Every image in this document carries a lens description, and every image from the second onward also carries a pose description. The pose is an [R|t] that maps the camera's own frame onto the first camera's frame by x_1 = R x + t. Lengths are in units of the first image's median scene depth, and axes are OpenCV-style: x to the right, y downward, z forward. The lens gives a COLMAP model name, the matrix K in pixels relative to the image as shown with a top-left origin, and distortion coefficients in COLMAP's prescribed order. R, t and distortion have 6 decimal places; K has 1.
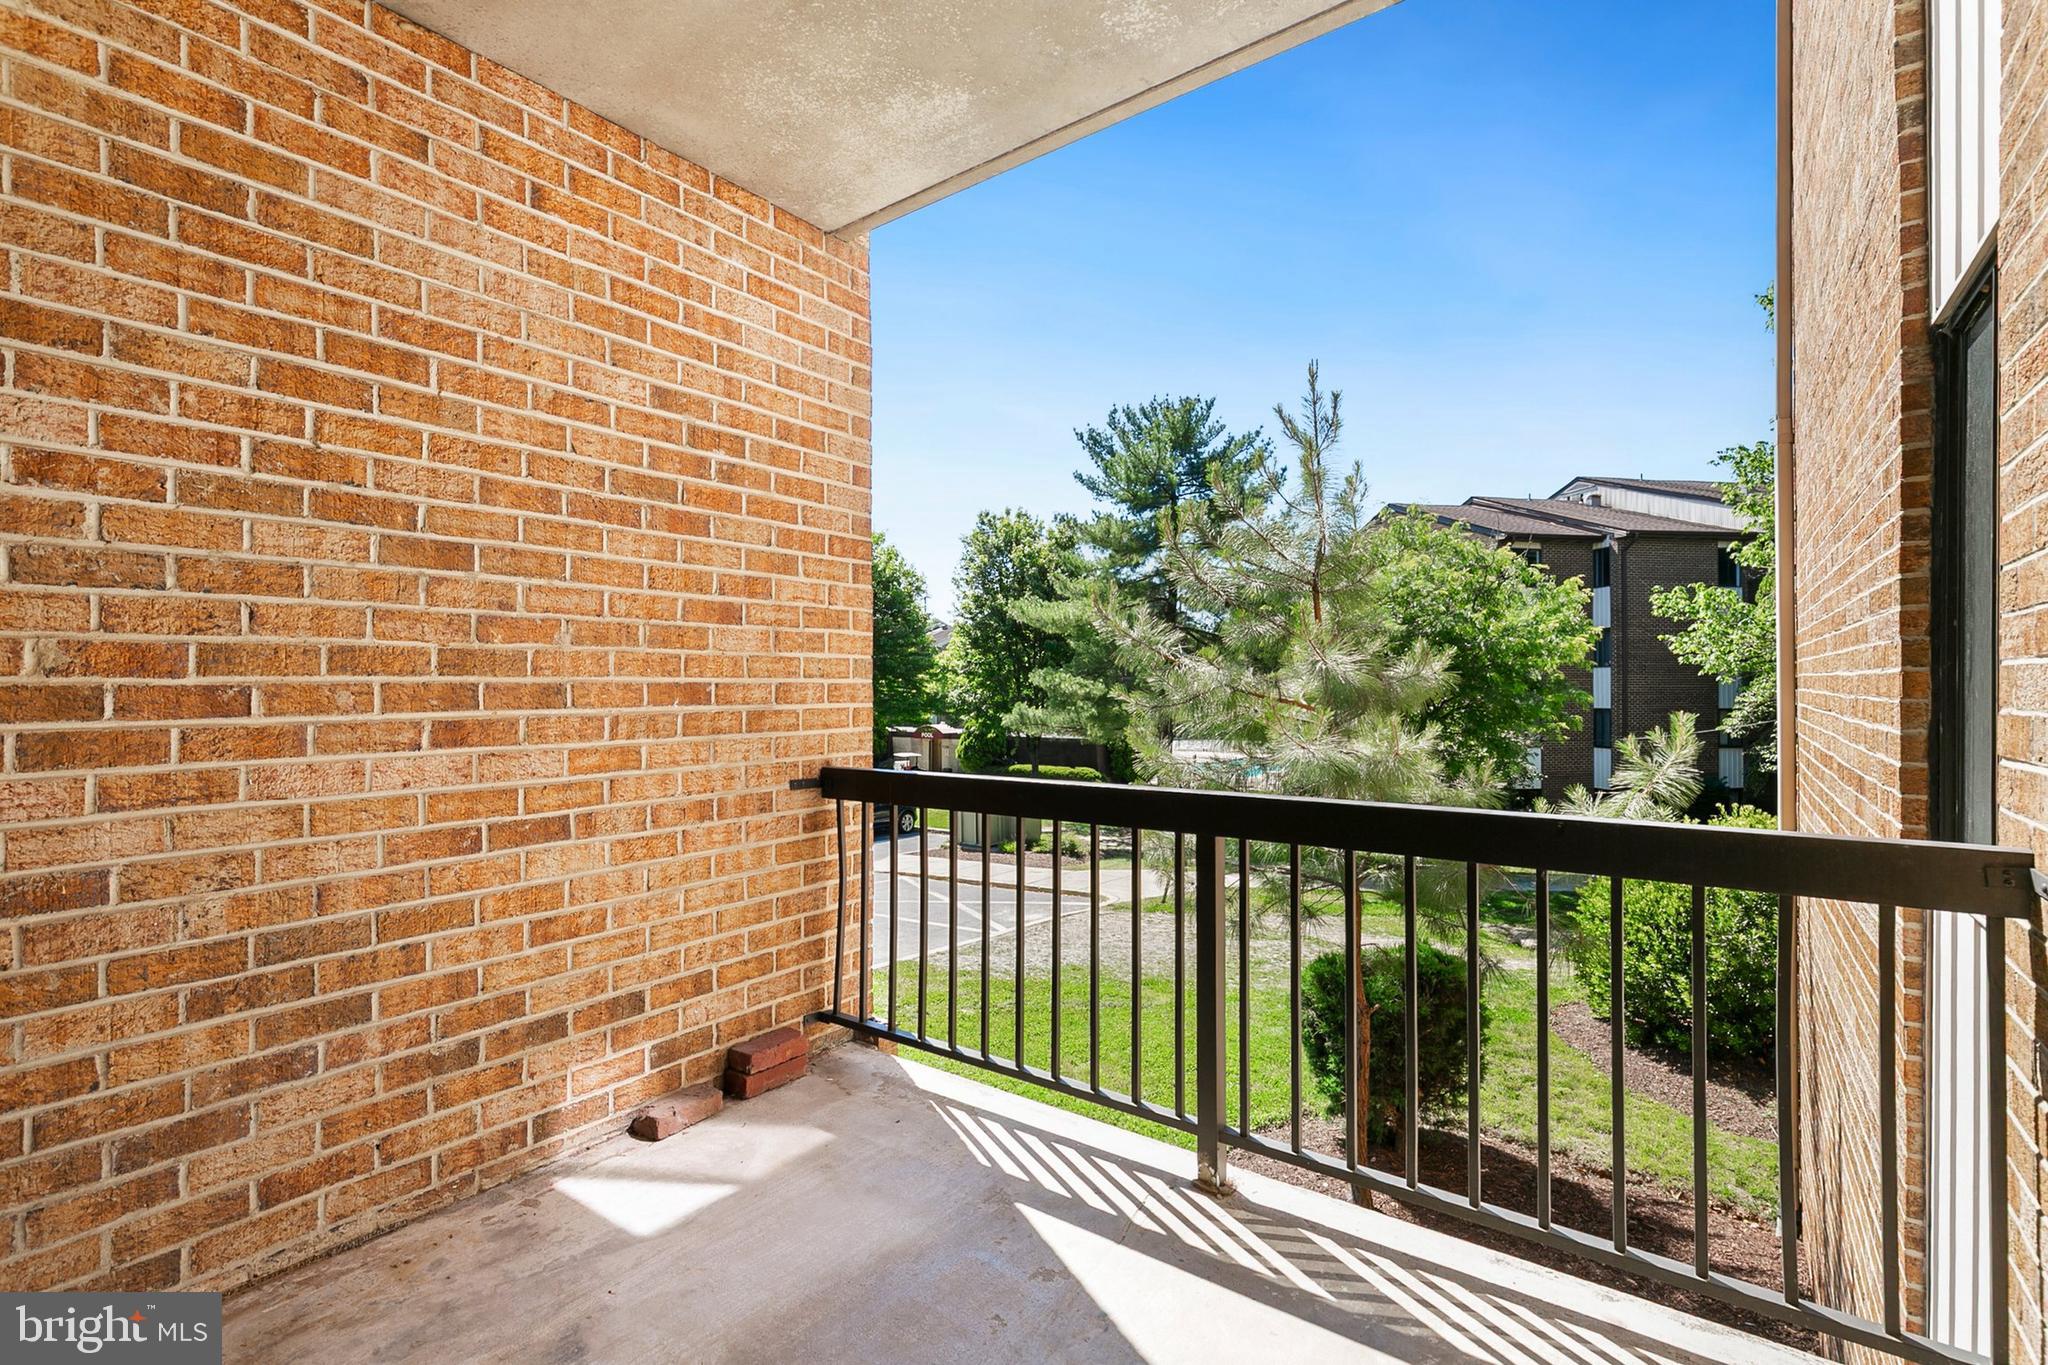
lens RADIAL K [[915.2, 0, 982.3], [0, 915.2, 670.9], [0, 0, 1]] dist [0.009981, -0.000507]
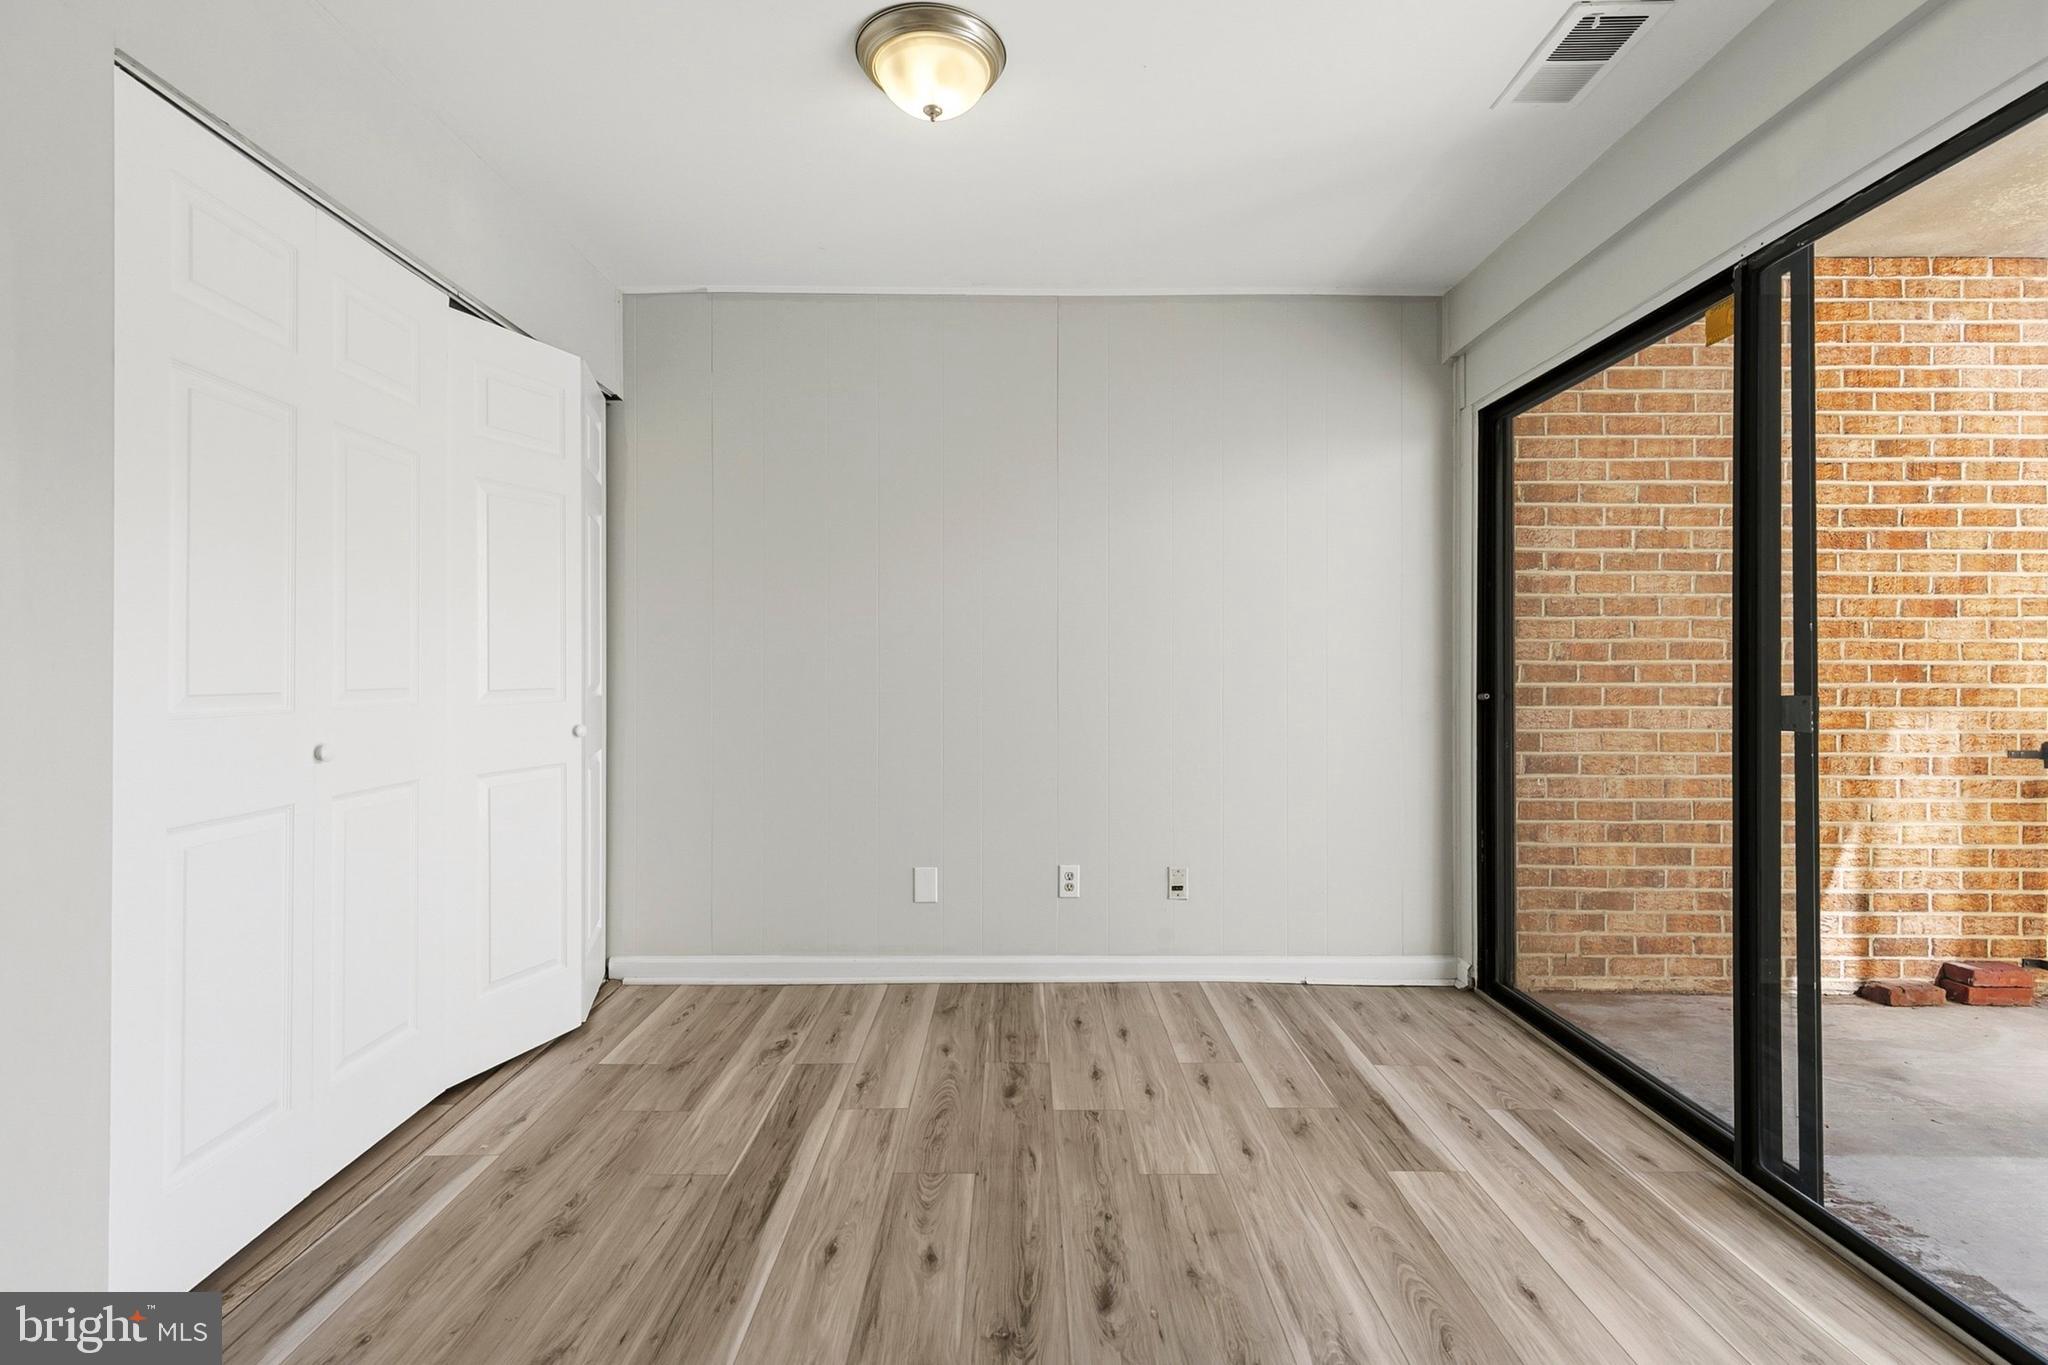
lens RADIAL K [[924.0, 0, 1018.3], [0, 924.0, 679.1], [0, 0, 1]] dist [0.009233, -0.001098]
pose [[0.632909, 0.000252, -0.774226, -0.106965], [0.007065, 0.999956, 0.006101, 0.017710], [0.774194, -0.009331, 0.632880, -0.847759]]
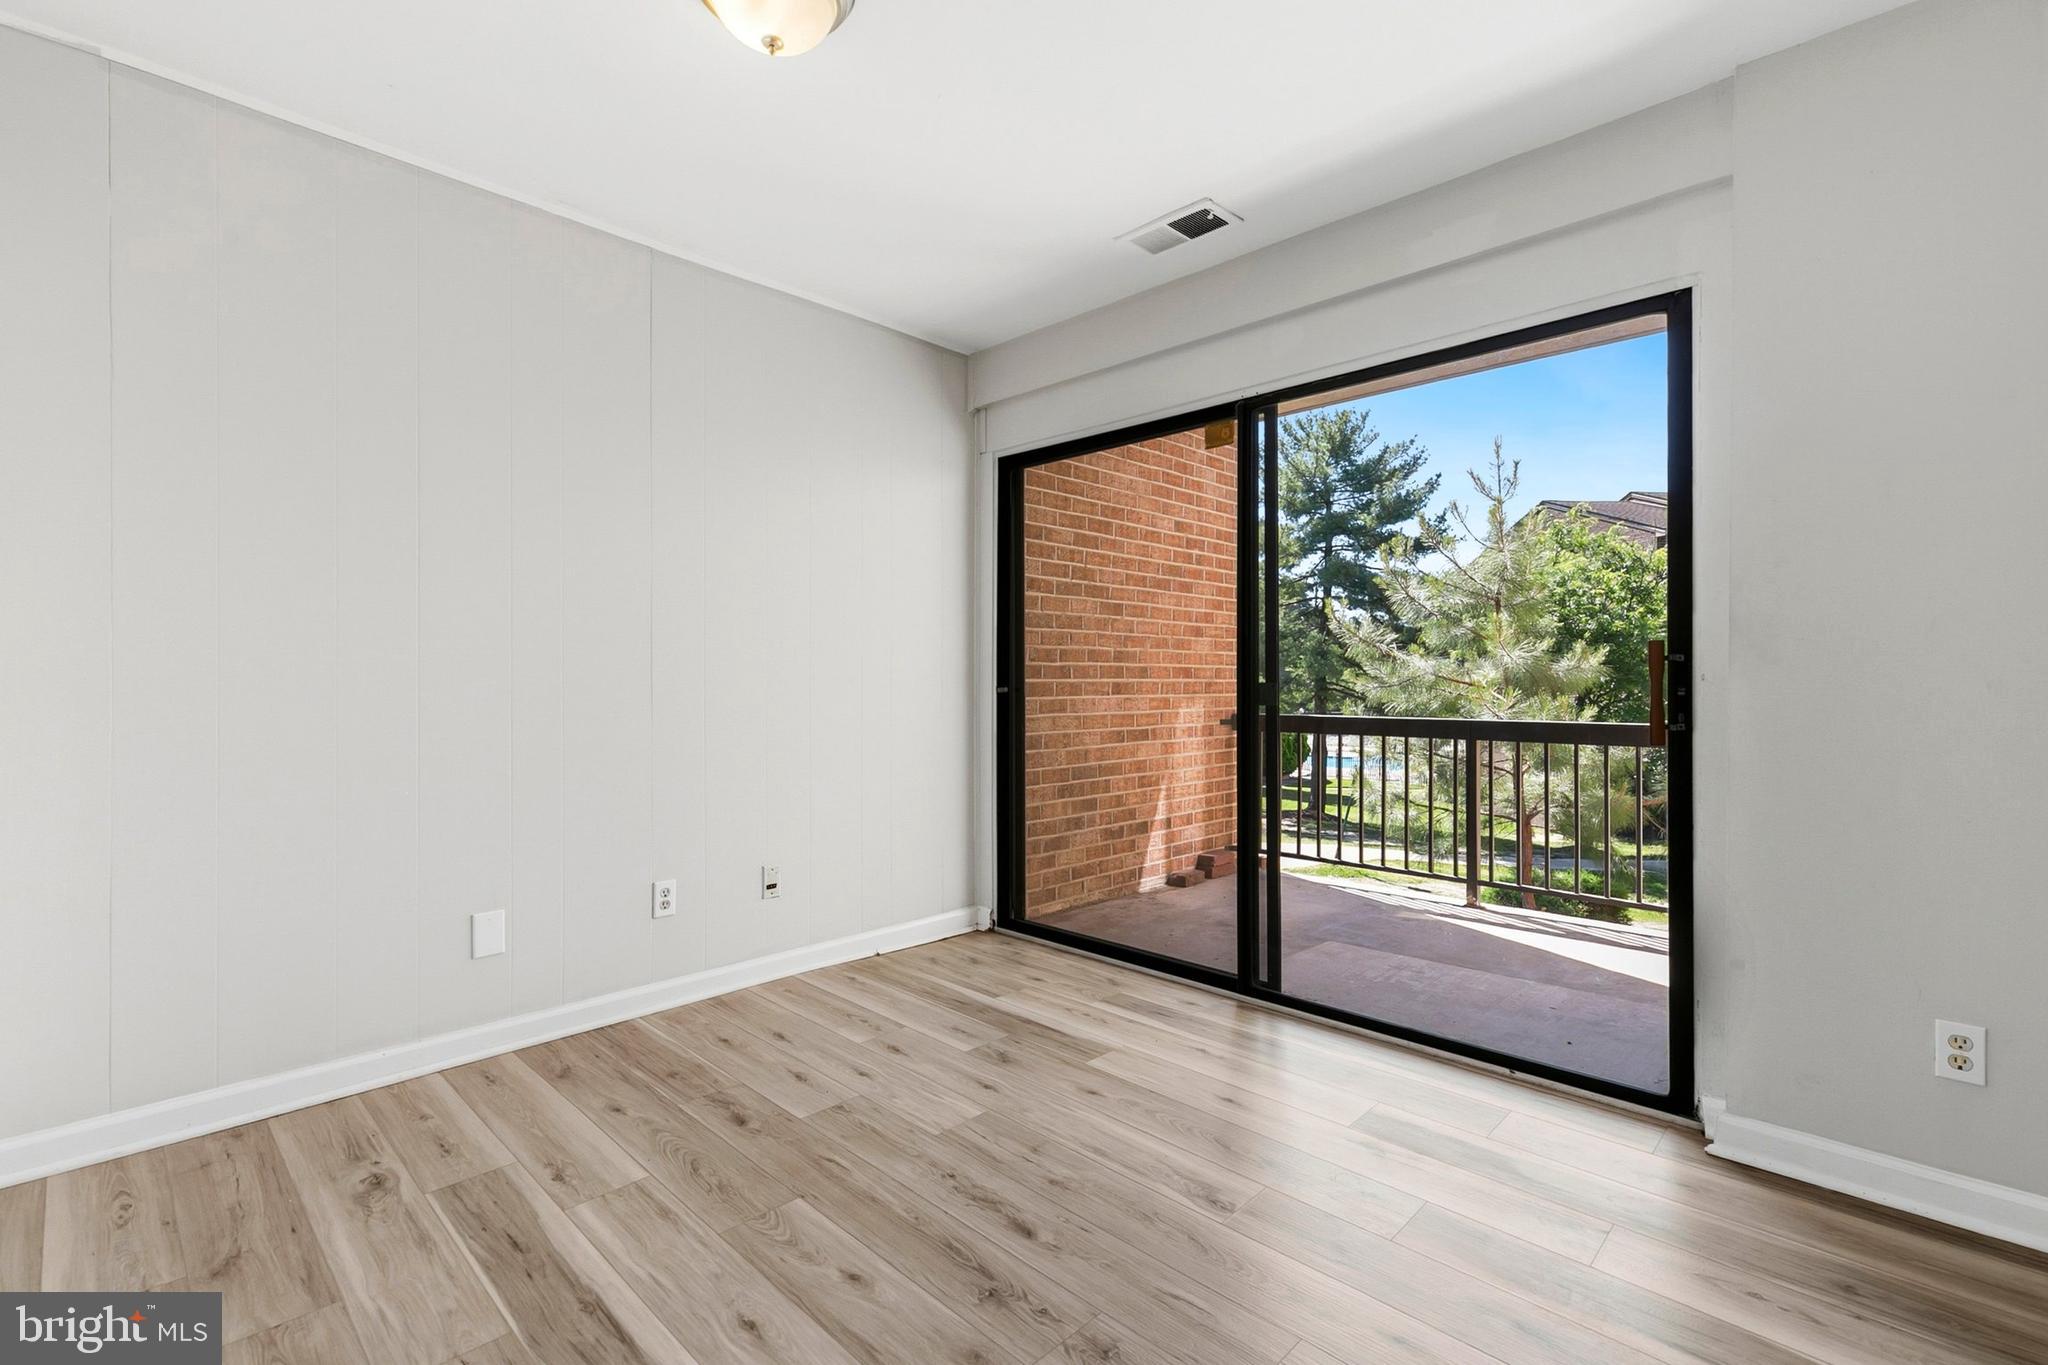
lens RADIAL K [[920.8, 0, 1020.6], [0, 920.8, 687.5], [0, 0, 1]] dist [0.009736, -0.000337]
pose [[0.995340, -0.005213, -0.096286, -0.523945], [0.006673, 0.999867, 0.014848, 0.027052], [0.096196, -0.015422, 0.995243, -1.112488]]
